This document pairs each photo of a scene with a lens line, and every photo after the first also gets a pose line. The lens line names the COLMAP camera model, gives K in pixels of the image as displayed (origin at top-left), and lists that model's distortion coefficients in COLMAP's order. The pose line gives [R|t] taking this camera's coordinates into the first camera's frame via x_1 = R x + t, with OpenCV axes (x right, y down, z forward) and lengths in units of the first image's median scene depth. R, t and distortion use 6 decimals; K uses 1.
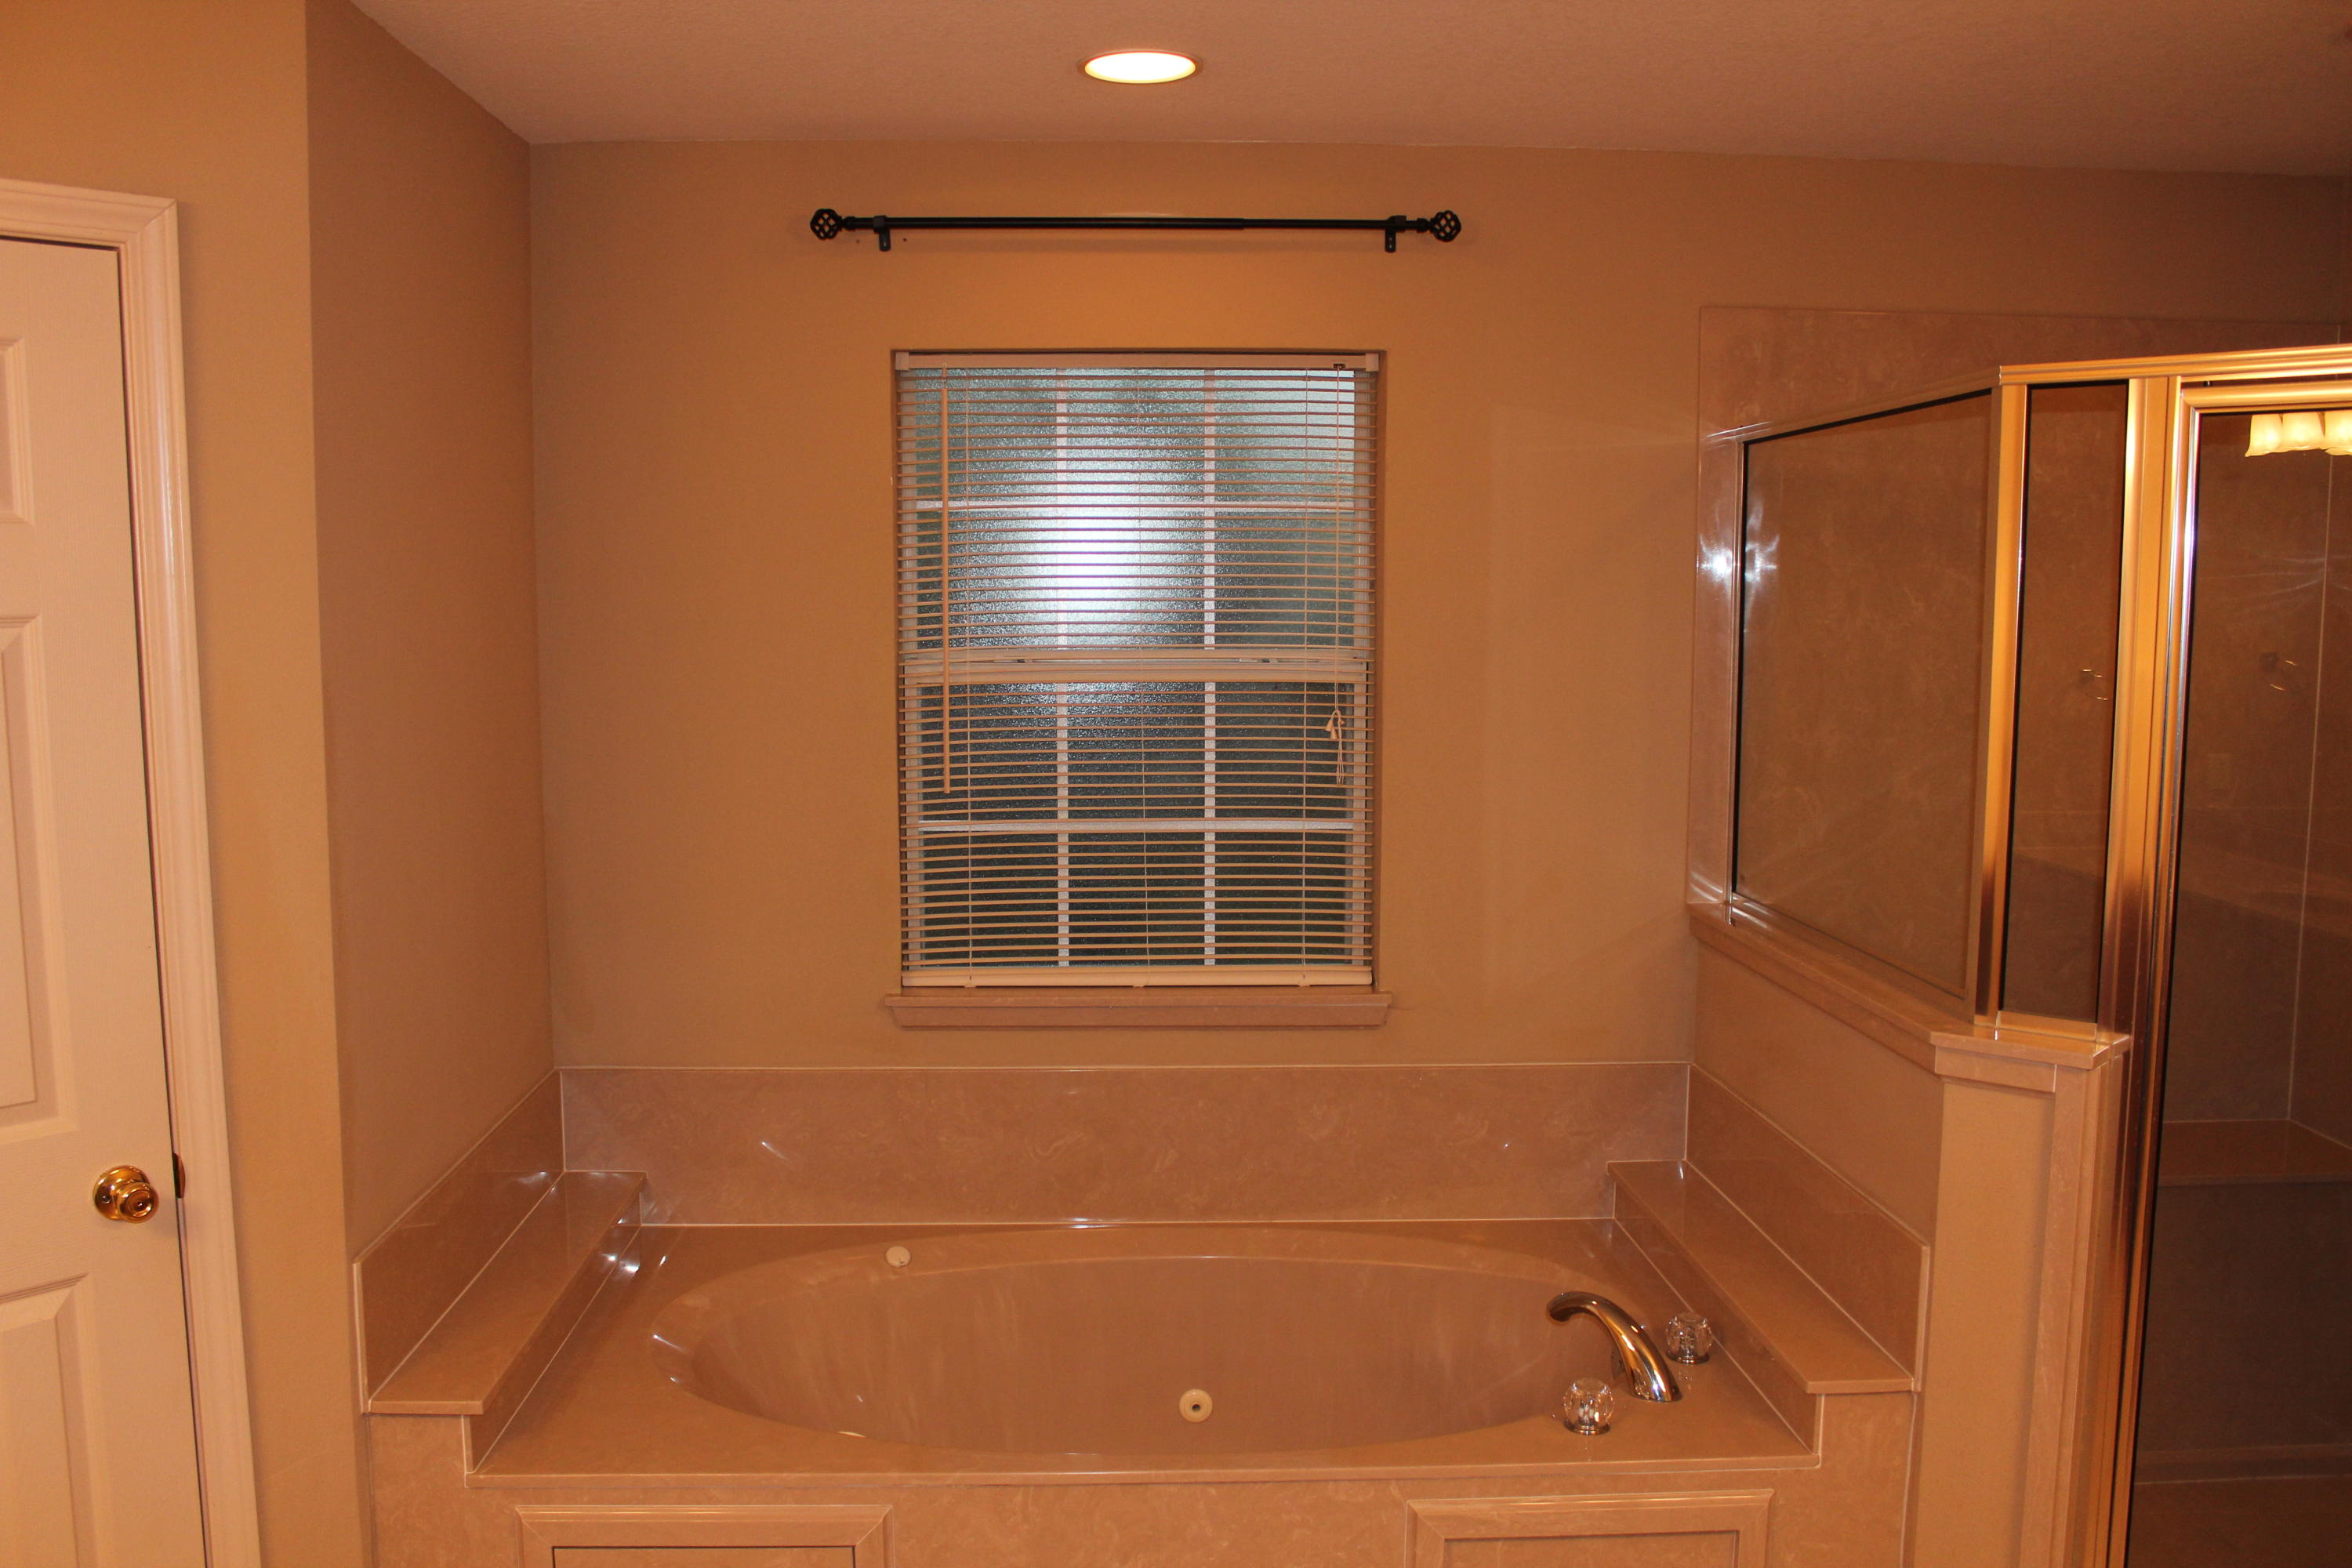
lens RADIAL K [[2000.2, 0, 1179.6], [0, 2000.2, 779.4], [0, 0, 1]] dist [-0.095084, 0.058458]
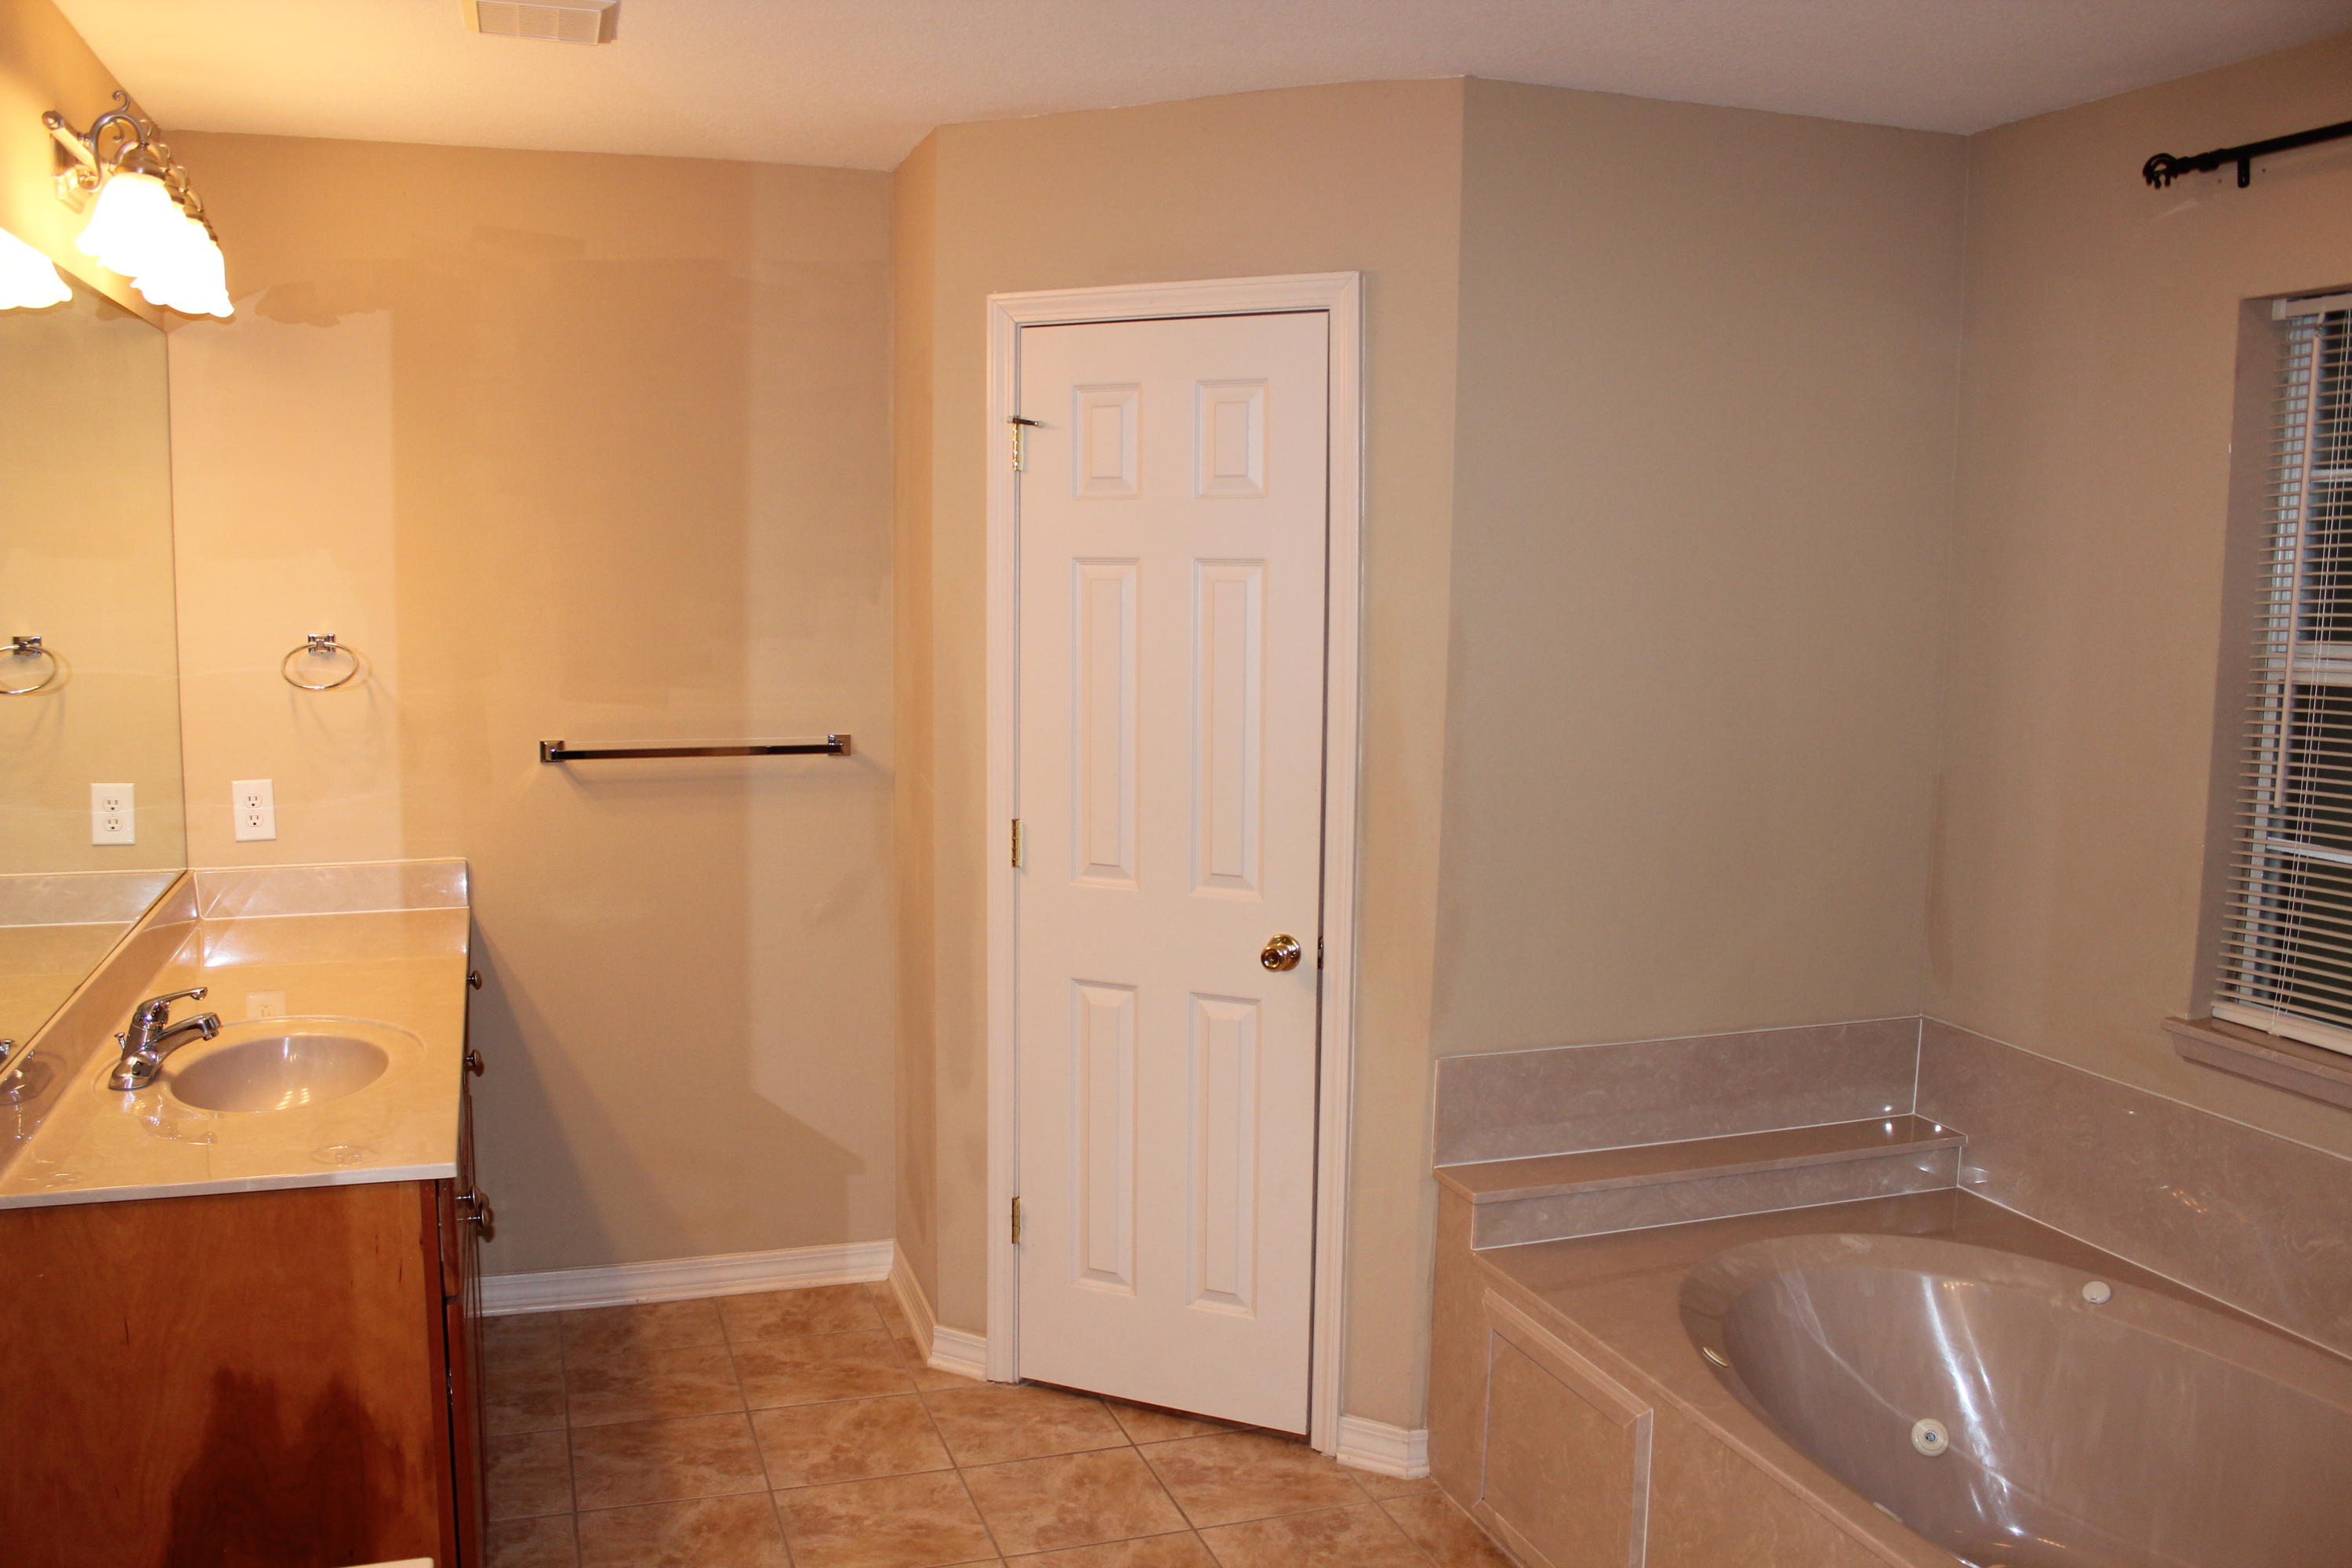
lens RADIAL K [[2000.2, 0, 1185.7], [0, 2000.2, 798.8], [0, 0, 1]] dist [-0.095084, 0.058458]
pose [[0.283956, 0.123233, -0.950885, 0.566271], [-0.110300, 0.989321, 0.095276, -0.025721], [0.952472, 0.077828, 0.294516, 0.309581]]
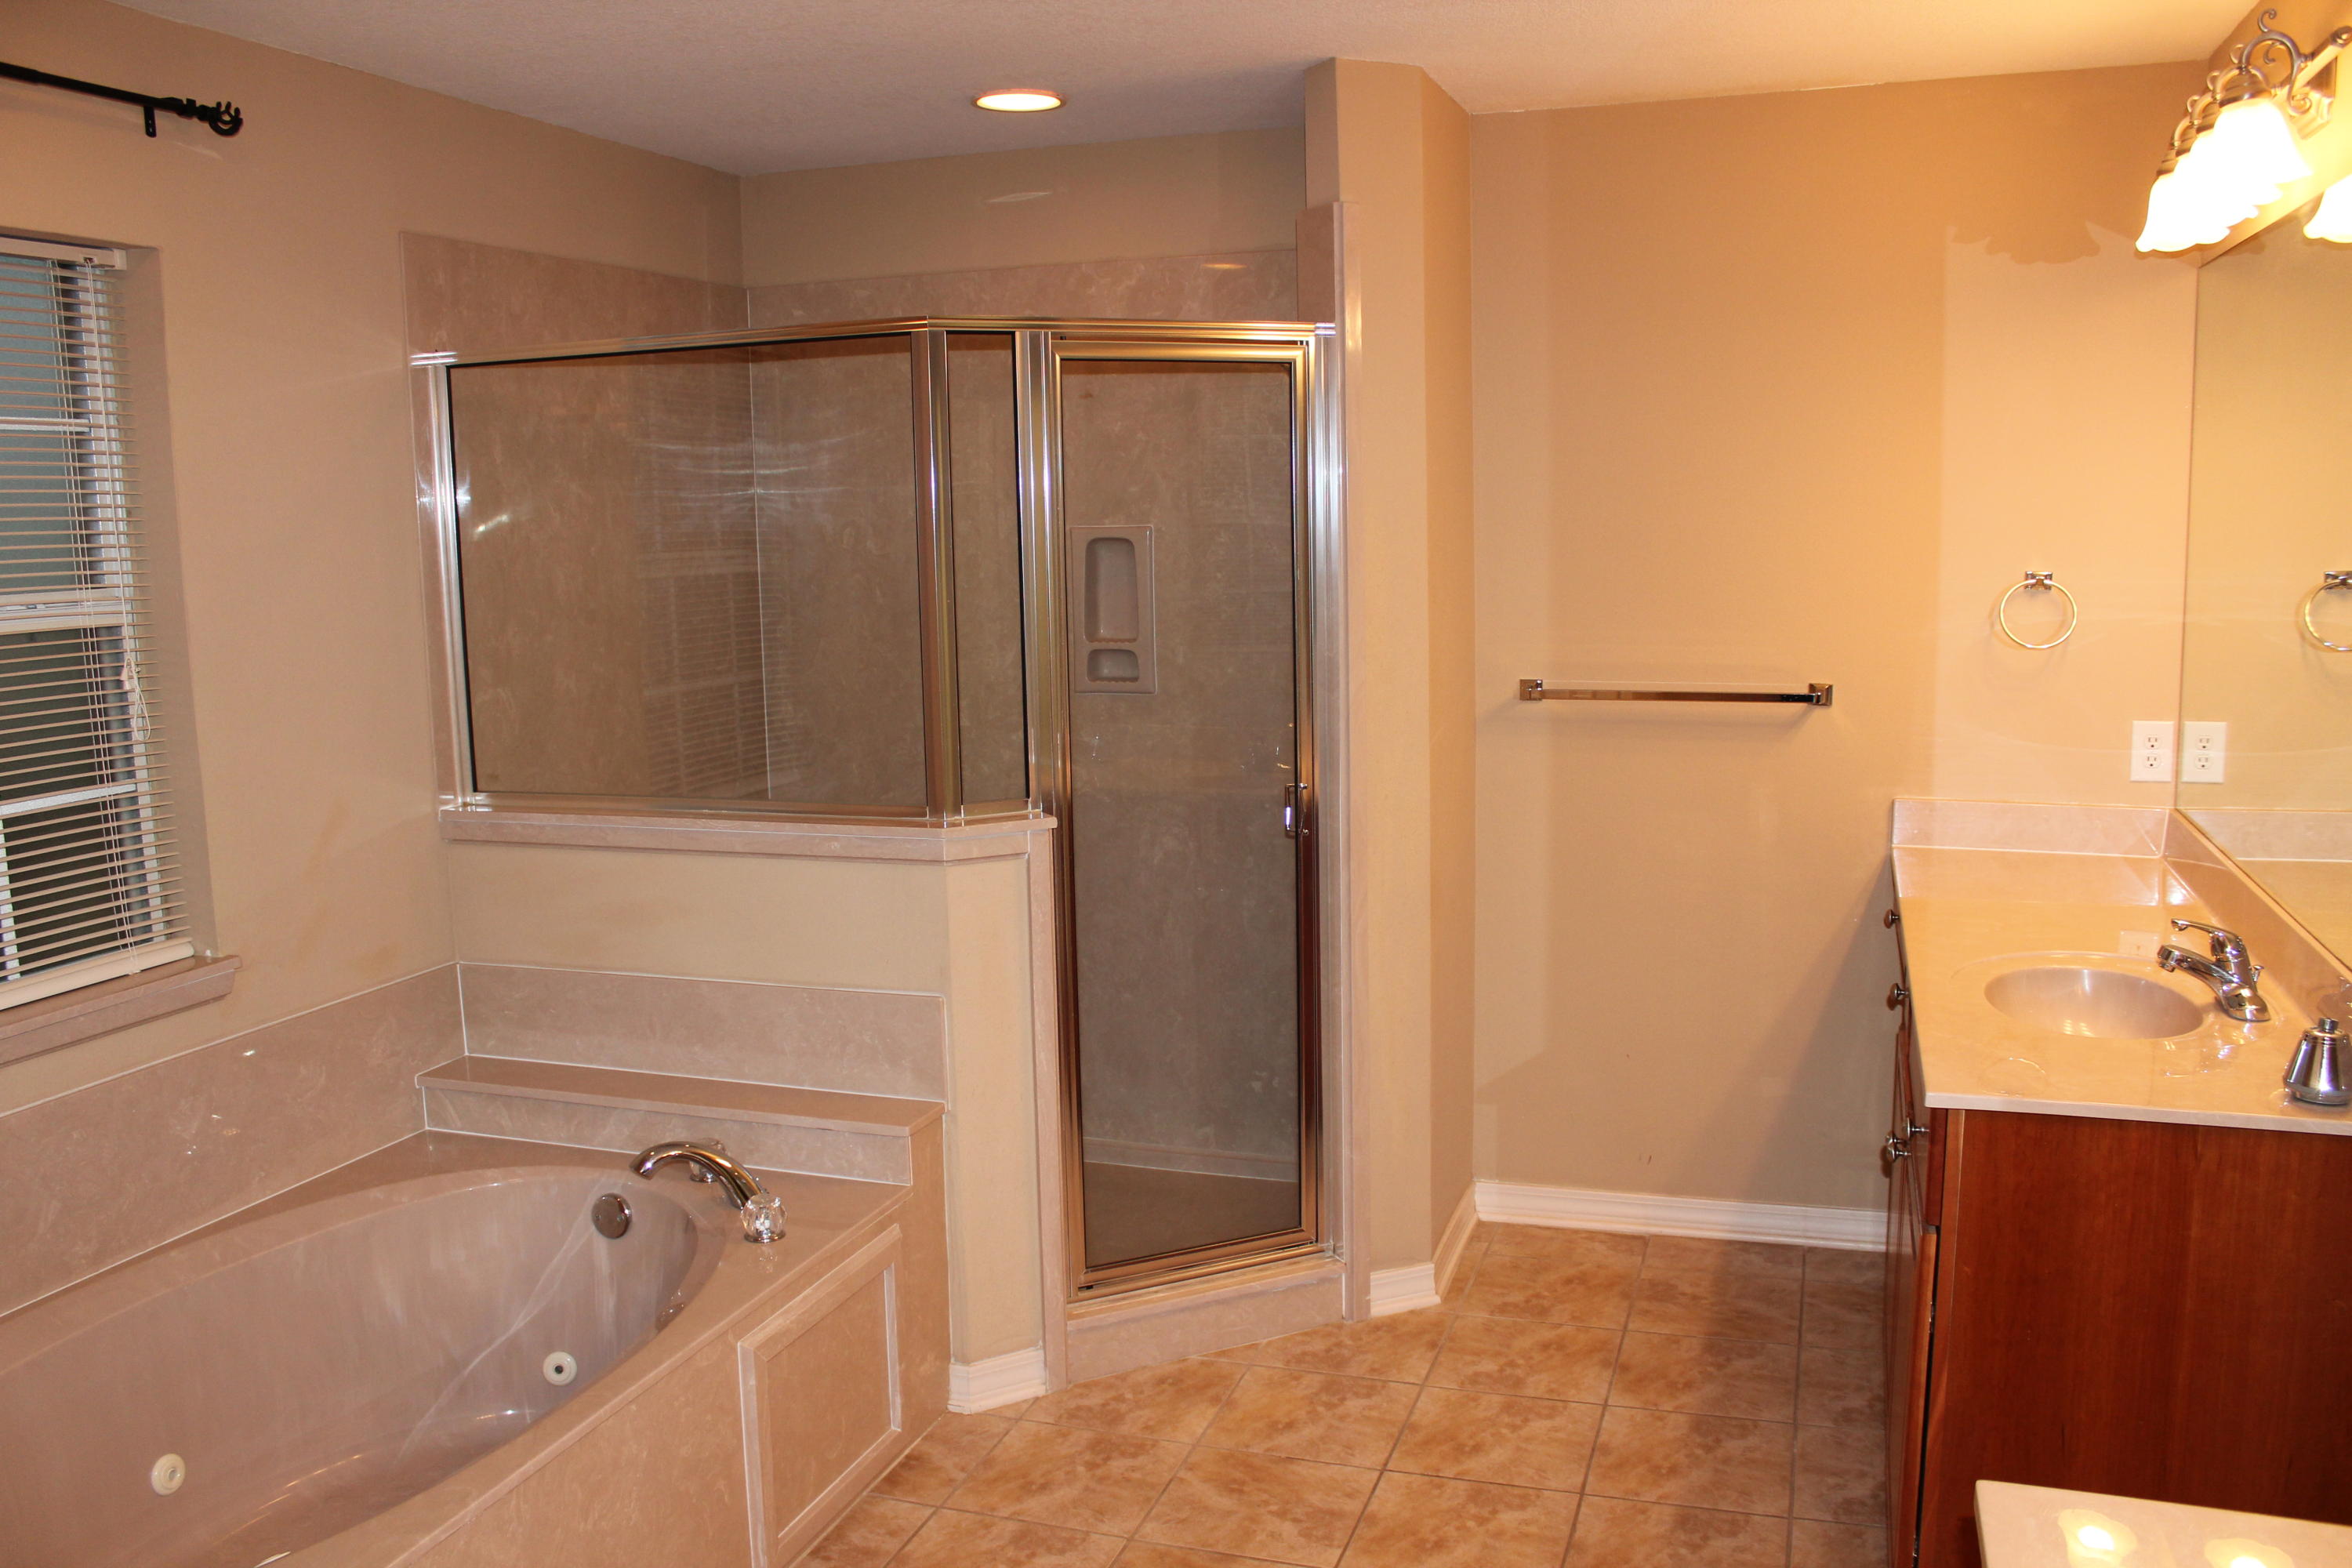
lens RADIAL K [[2000.2, 0, 1166.5], [0, 2000.2, 789.2], [0, 0, 1]] dist [-0.095084, 0.058458]
pose [[0.363658, -0.147599, 0.919765, -0.570001], [0.106118, 0.987504, 0.116512, -0.029403], [-0.925468, 0.055233, 0.374777, 0.266010]]
